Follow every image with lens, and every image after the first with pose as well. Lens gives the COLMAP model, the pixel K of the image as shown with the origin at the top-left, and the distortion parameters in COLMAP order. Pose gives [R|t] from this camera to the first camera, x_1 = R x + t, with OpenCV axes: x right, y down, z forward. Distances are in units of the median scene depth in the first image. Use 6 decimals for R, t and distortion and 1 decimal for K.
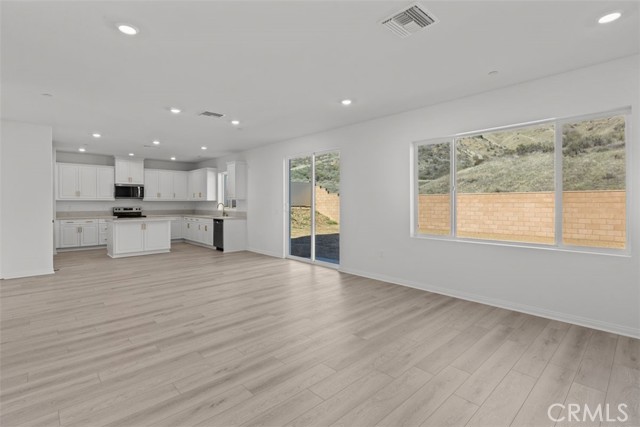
lens RADIAL K [[308.0, 0, 316.2], [0, 308.0, 209.8], [0, 0, 1]] dist [-0.000536, 0.000150]
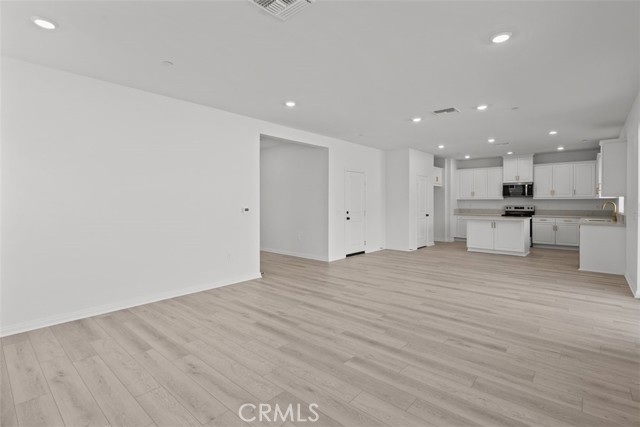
lens RADIAL K [[308.0, 0, 316.2], [0, 308.0, 208.9], [0, 0, 1]] dist [-0.000536, 0.000150]
pose [[0.084982, 0.022344, -0.996132, 0.394339], [-0.020110, 0.999583, 0.020706, -0.007951], [0.996180, 0.018272, 0.085396, 0.336804]]
